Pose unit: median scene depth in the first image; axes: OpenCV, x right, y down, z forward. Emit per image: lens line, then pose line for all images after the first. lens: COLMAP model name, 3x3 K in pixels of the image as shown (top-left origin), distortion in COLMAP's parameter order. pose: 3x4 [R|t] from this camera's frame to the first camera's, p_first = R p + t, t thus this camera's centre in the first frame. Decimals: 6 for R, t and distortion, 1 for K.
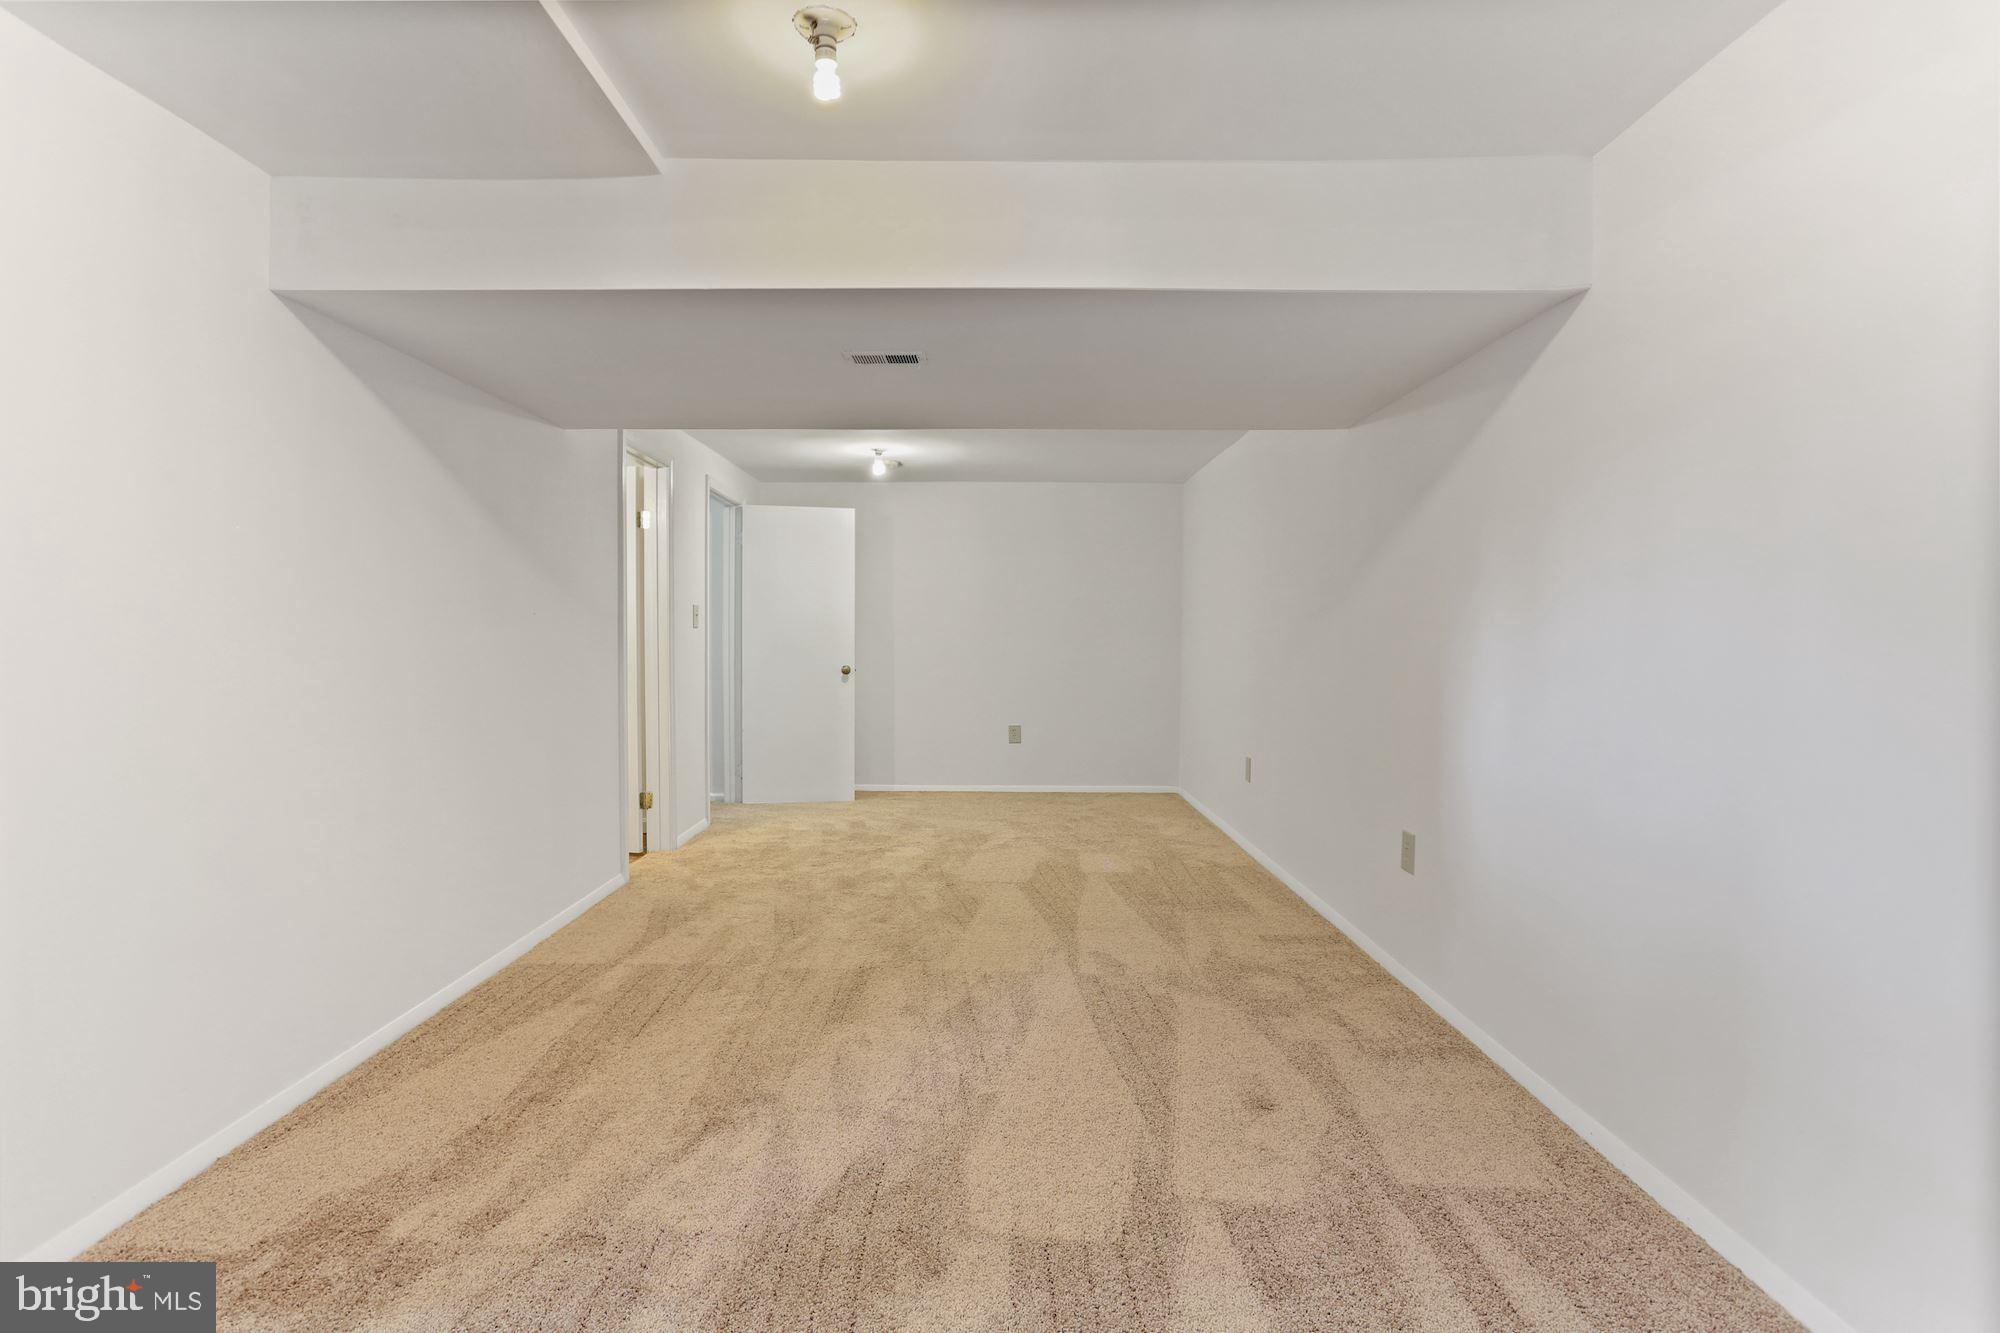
lens RADIAL K [[974.1, 0, 990.5], [0, 974.1, 633.6], [0, 0, 1]] dist [-0.047786, 0.031496]
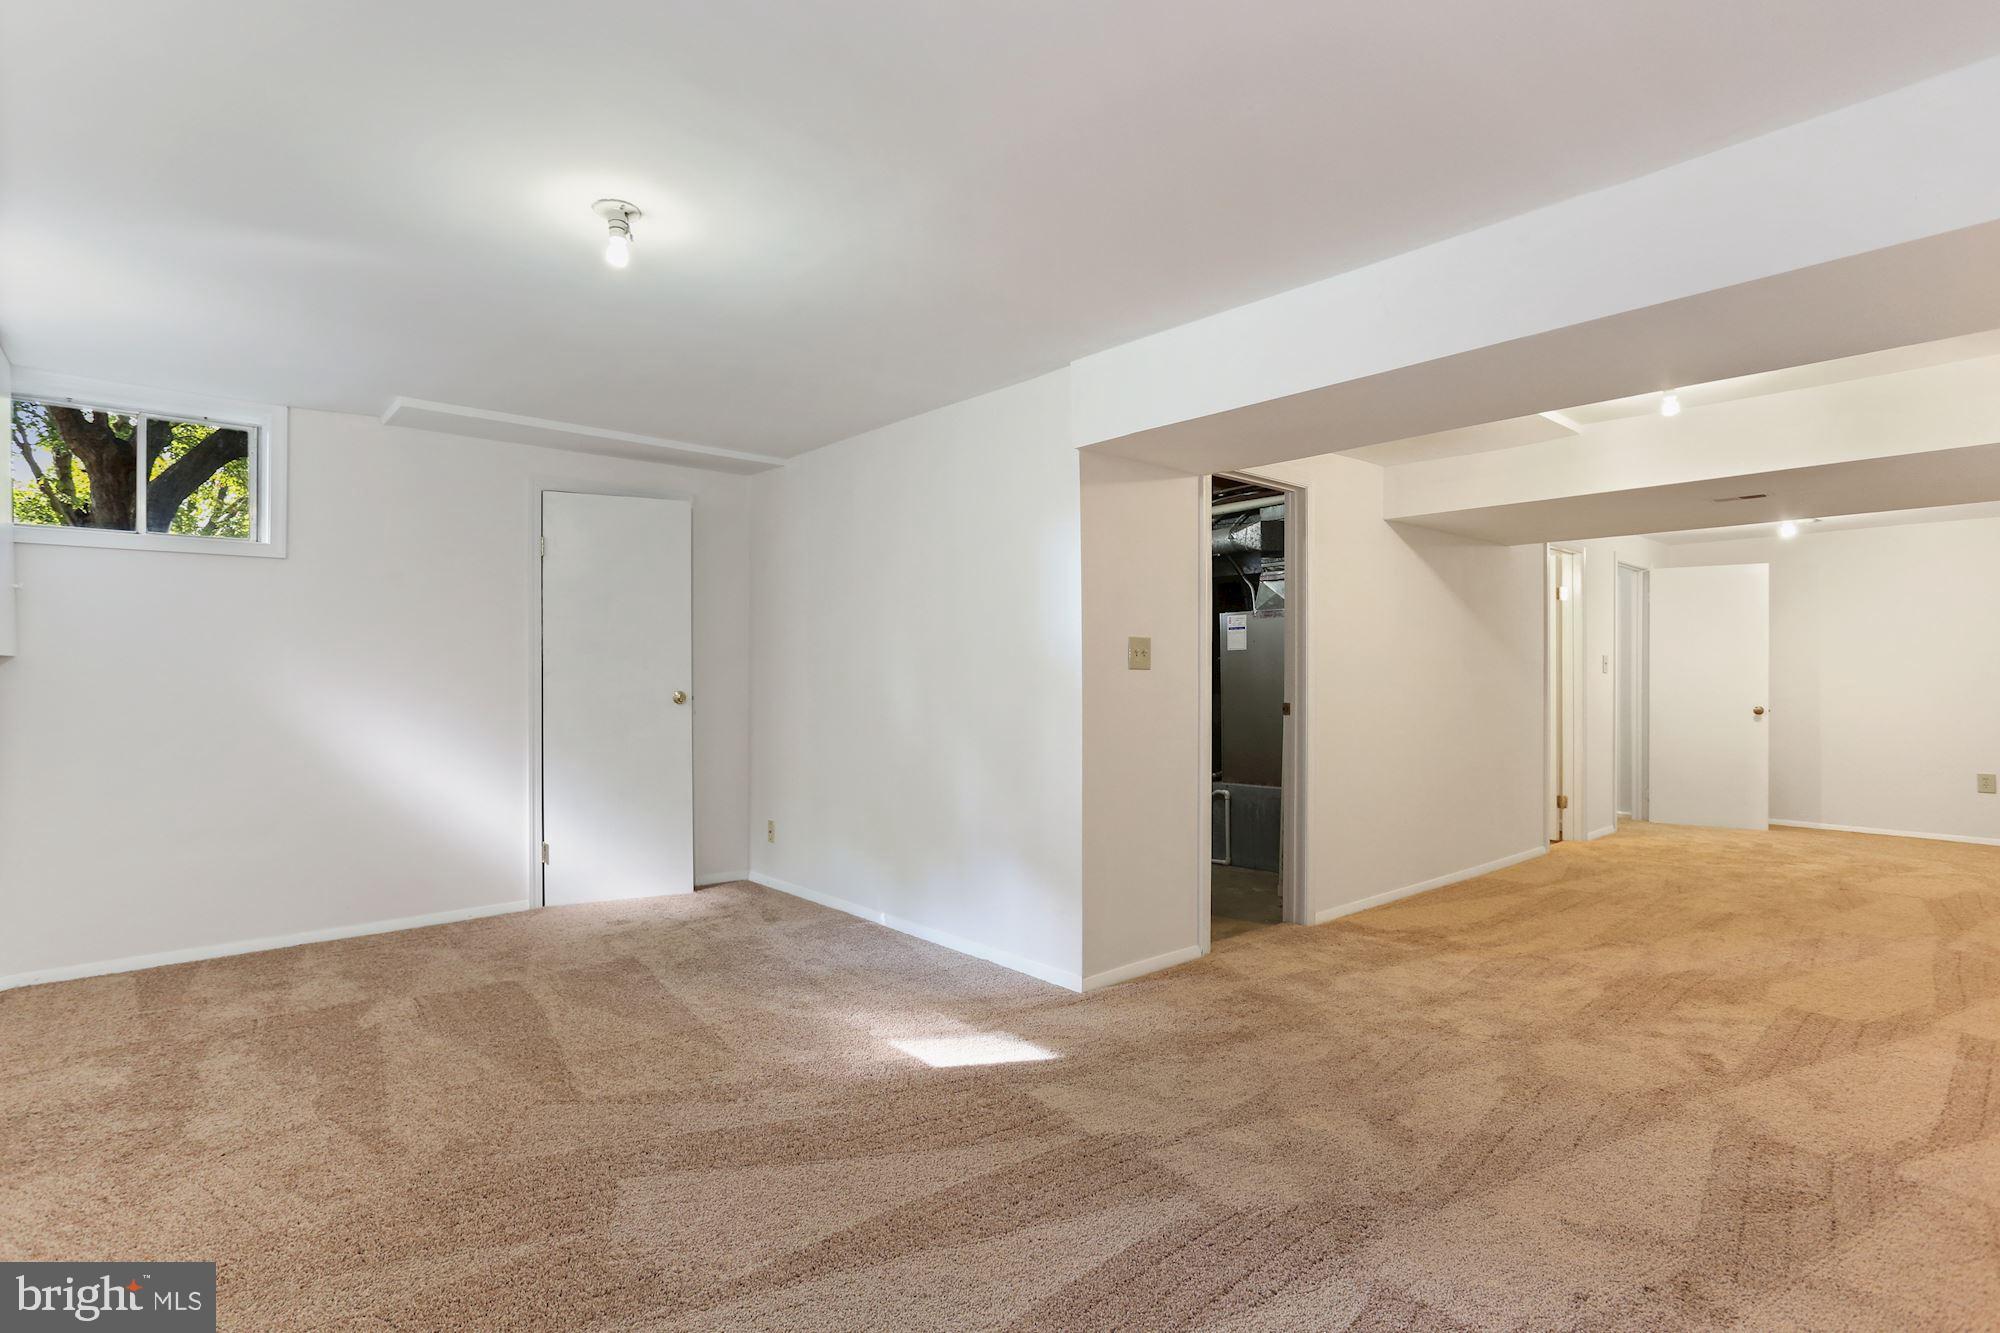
lens RADIAL K [[1006.5, 0, 975.1], [0, 1006.5, 691.0], [0, 0, 1]] dist [-0.054786, 0.036247]
pose [[0.647976, 0.009166, -0.761605, 0.161840], [0.001205, 0.999914, 0.013060, -0.000298], [0.761659, -0.009381, 0.647910, -0.509294]]
